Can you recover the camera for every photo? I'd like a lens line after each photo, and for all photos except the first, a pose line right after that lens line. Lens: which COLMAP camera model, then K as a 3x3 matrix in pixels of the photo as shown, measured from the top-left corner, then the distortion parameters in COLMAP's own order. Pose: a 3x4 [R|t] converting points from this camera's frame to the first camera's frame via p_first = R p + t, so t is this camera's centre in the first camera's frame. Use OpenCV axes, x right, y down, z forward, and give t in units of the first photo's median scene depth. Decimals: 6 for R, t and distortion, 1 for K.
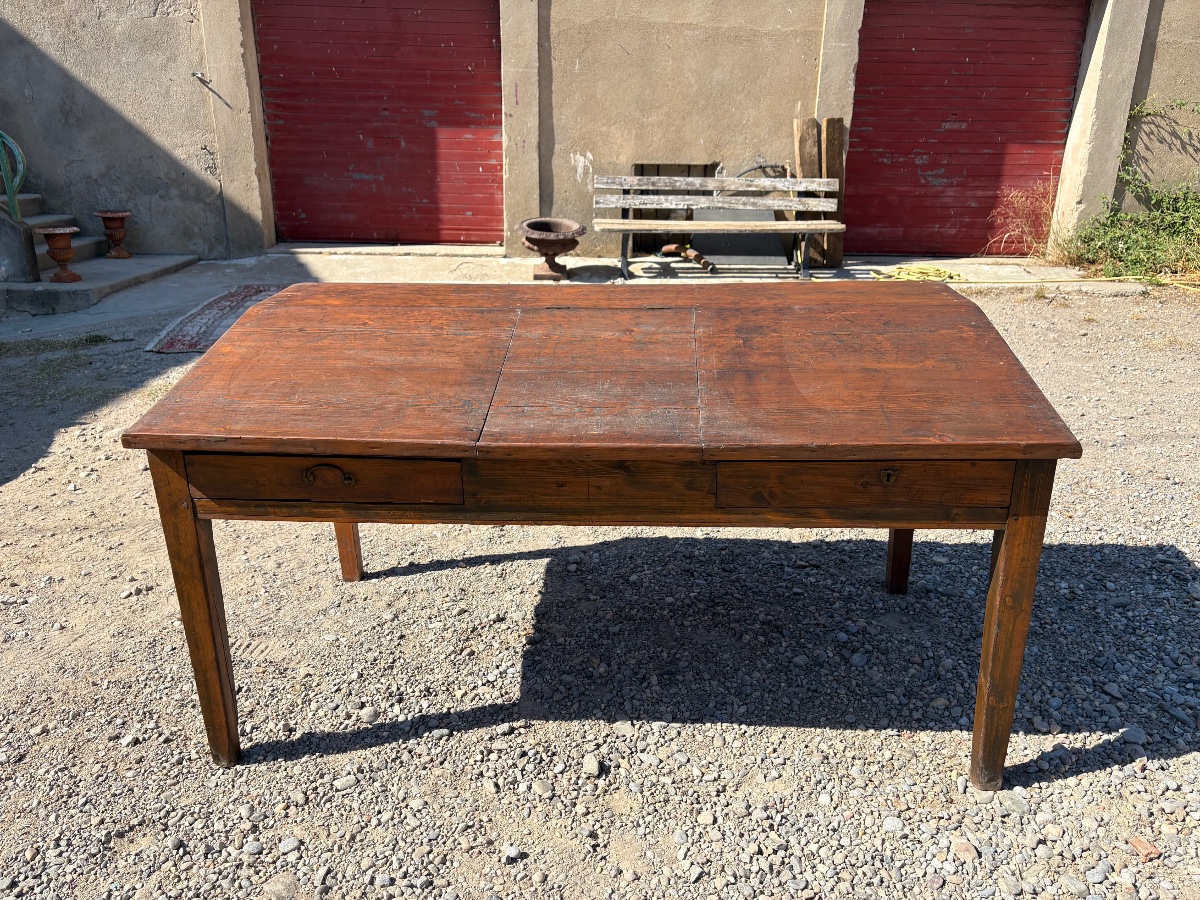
lens RADIAL K [[914.2, 0, 599.8], [0, 914.2, 456.3], [0, 0, 1]] dist [0.040386, -0.039366]
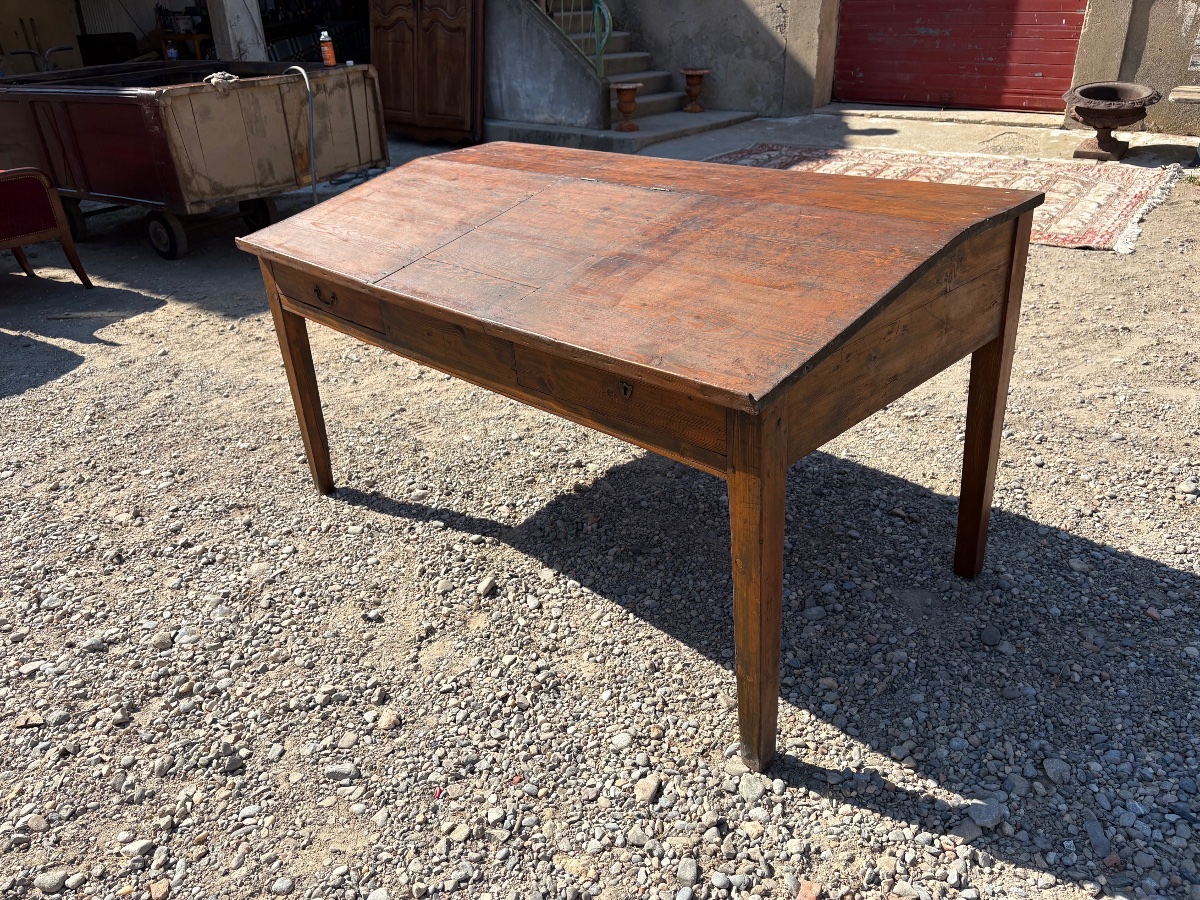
lens RADIAL K [[914.2, 0, 590.2], [0, 914.2, 440.6], [0, 0, 1]] dist [0.040386, -0.039366]
pose [[0.737234, 0.267469, -0.620440, 0.555556], [-0.186812, 0.963200, 0.193253, -0.064380], [0.649298, -0.026567, 0.760070, 0.159123]]
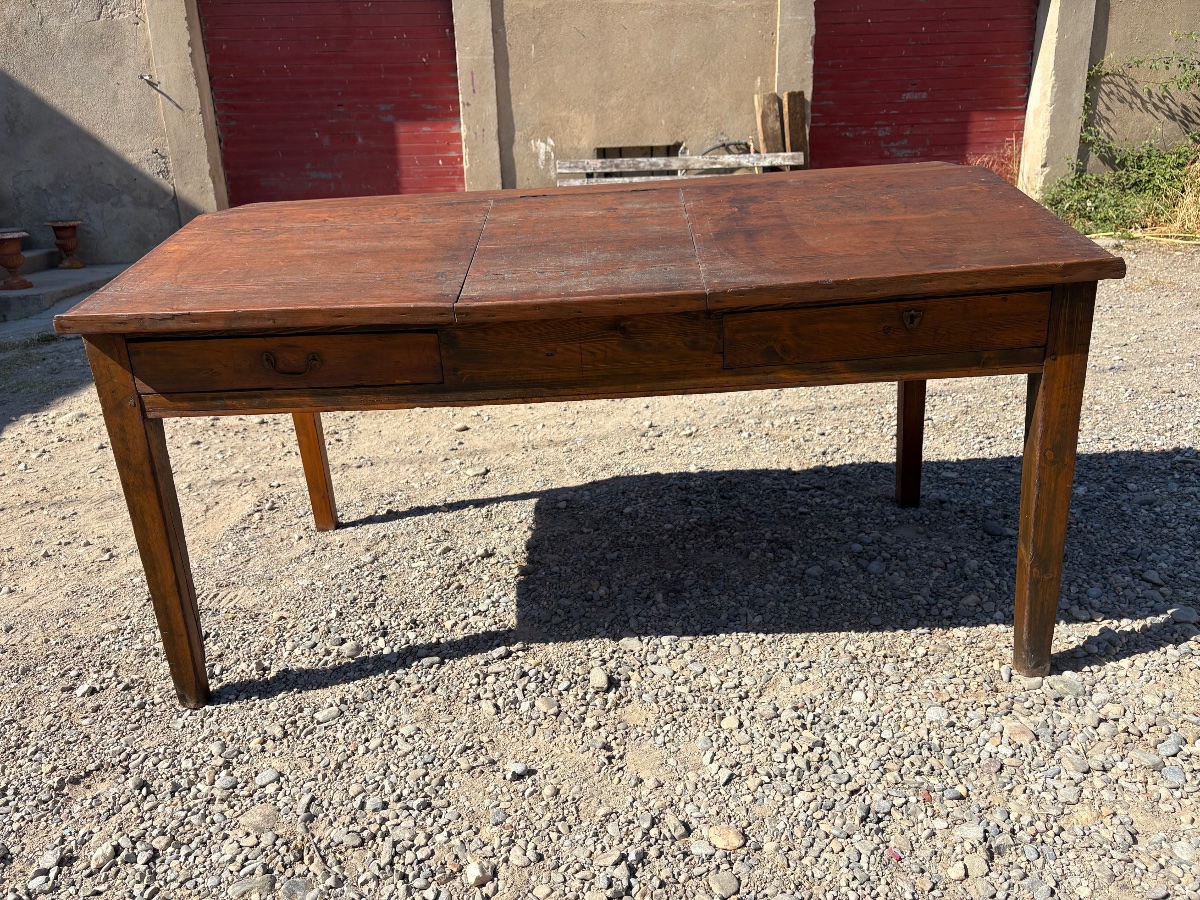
lens RADIAL K [[914.2, 0, 592.0], [0, 914.2, 454.8], [0, 0, 1]] dist [0.040386, -0.039366]
pose [[0.998271, -0.054923, 0.020951, -0.016969], [0.055421, 0.998176, -0.023937, 0.100335], [-0.019598, 0.025057, 0.999494, 0.065444]]
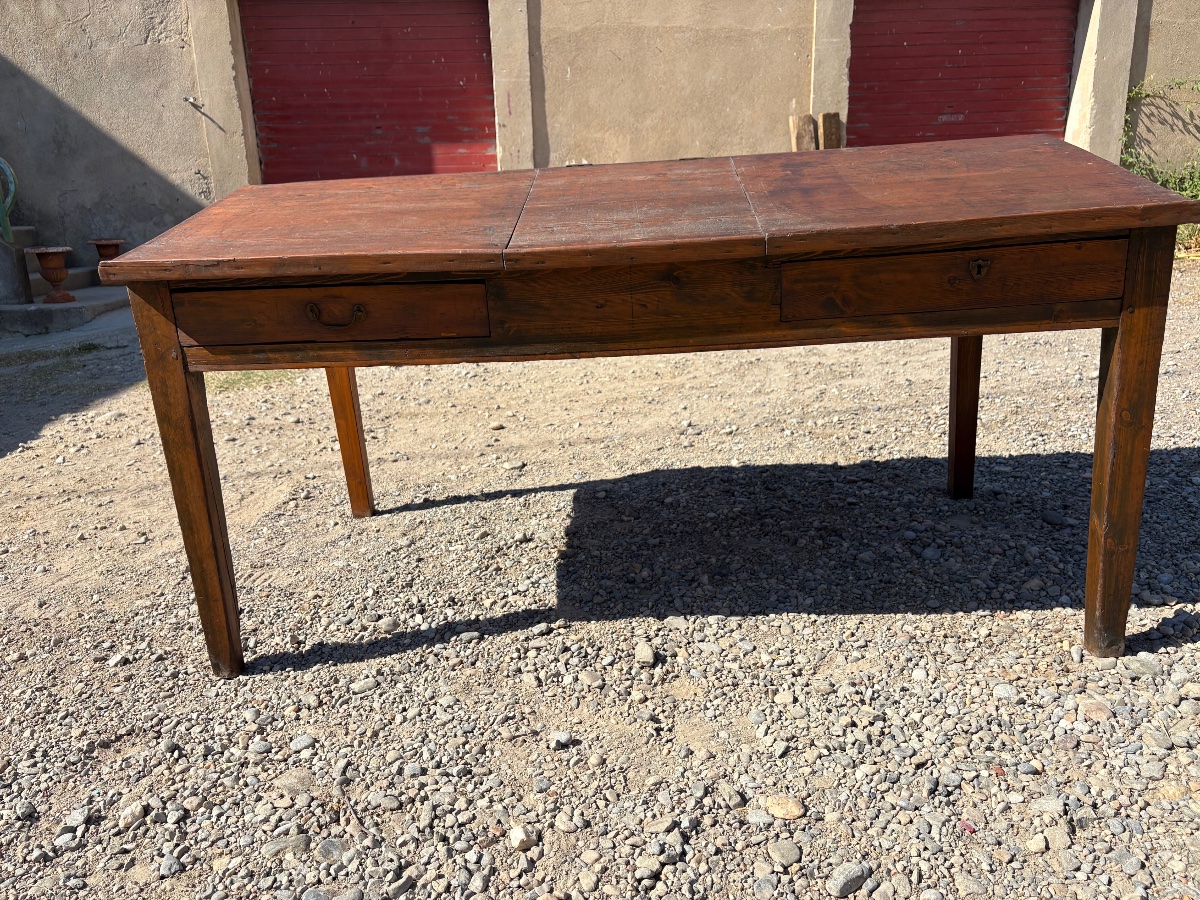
lens RADIAL K [[914.2, 0, 592.0], [0, 914.2, 457.0], [0, 0, 1]] dist [0.040386, -0.039366]
pose [[0.998998, -0.044276, -0.006485, -0.033473], [0.043795, 0.997148, -0.061459, 0.148101], [0.009188, 0.061113, 0.998089, 0.088437]]
